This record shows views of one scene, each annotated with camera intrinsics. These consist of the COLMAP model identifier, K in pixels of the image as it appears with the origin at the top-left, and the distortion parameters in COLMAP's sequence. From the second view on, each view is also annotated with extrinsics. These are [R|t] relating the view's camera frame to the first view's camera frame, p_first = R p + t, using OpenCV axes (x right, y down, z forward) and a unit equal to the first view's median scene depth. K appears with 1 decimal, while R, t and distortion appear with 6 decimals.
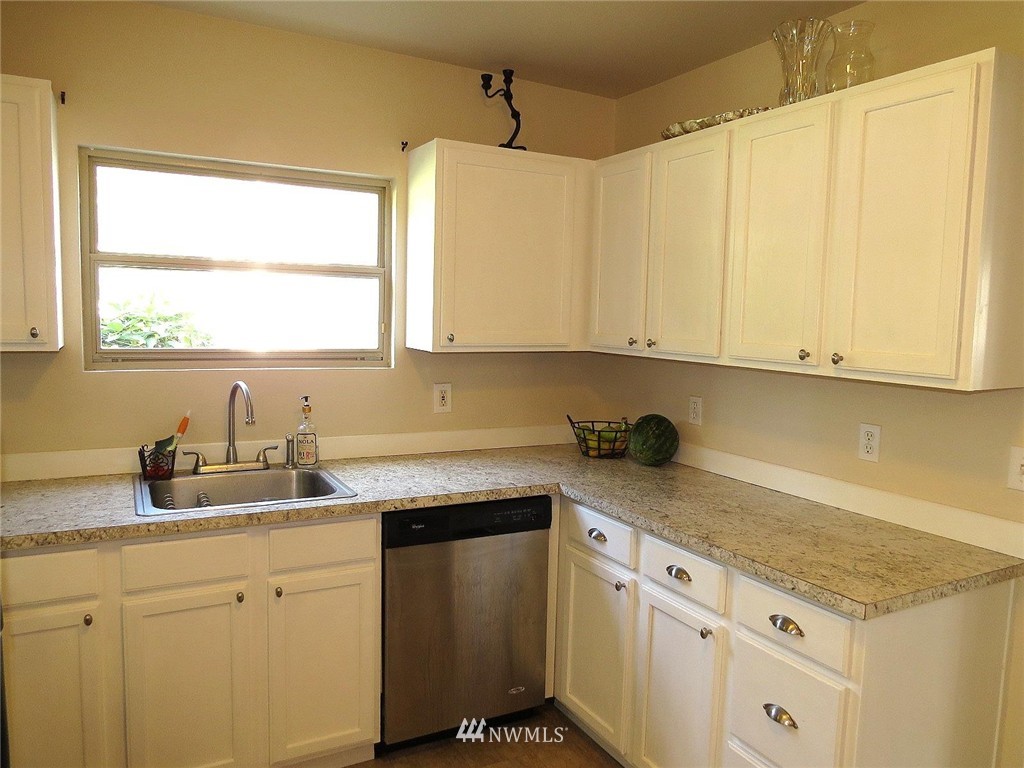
lens RADIAL K [[738.4, 0, 517.4], [0, 738.4, 384.5], [0, 0, 1]] dist [-0.019334, 0.002463]
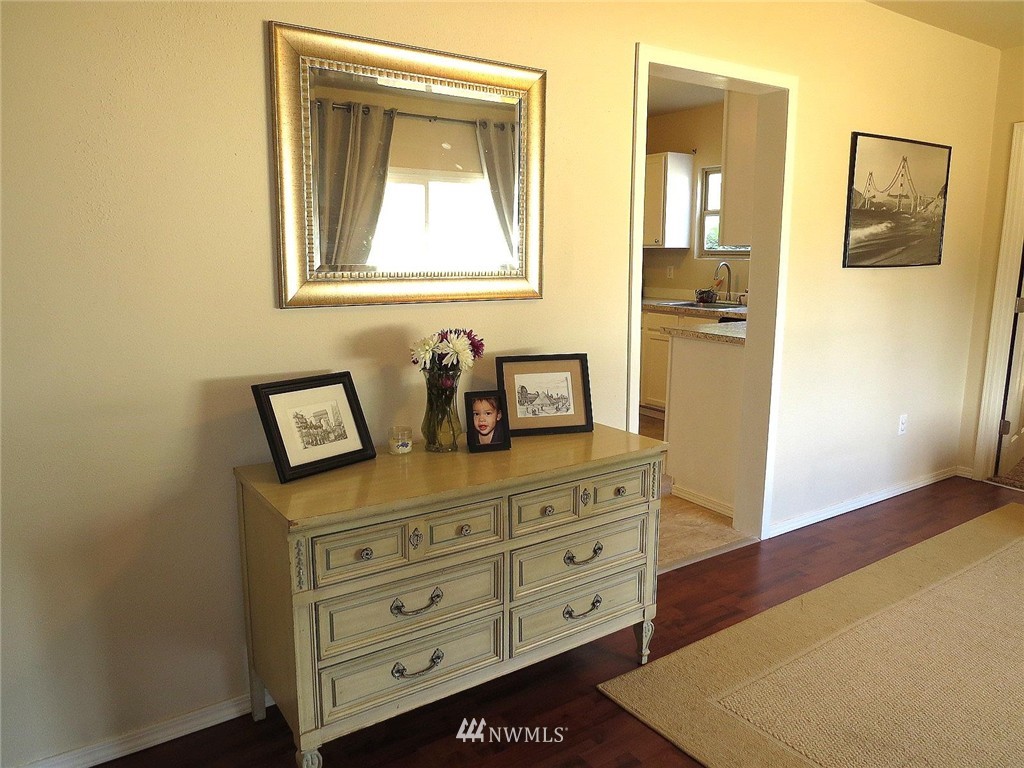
lens RADIAL K [[738.4, 0, 517.4], [0, 738.4, 384.5], [0, 0, 1]] dist [-0.019334, 0.002463]
pose [[0.101170, 0.157533, -0.982318, 1.894033], [-0.096360, 0.984293, 0.147925, 0.092316], [0.990192, 0.079691, 0.114760, 0.129272]]
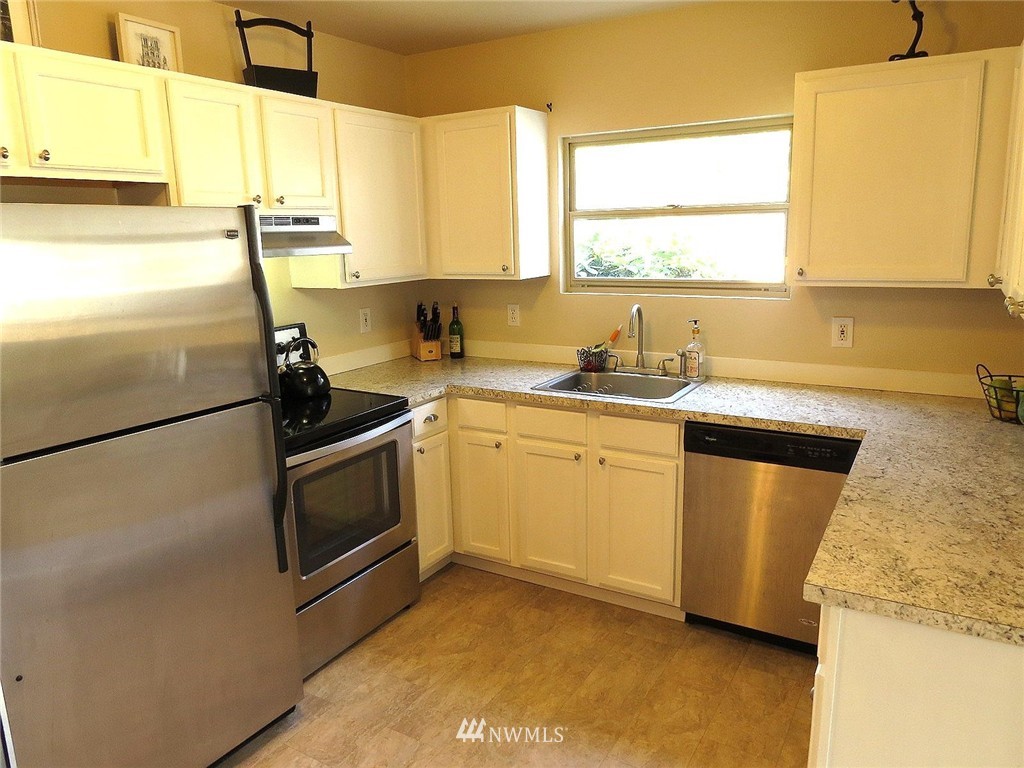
lens RADIAL K [[738.4, 0, 517.4], [0, 738.4, 384.5], [0, 0, 1]] dist [-0.019334, 0.002463]
pose [[0.510054, 0.138485, -0.848921, 0.647969], [-0.046160, 0.989939, 0.133755, -0.029754], [0.858903, -0.029036, 0.511315, 0.151570]]
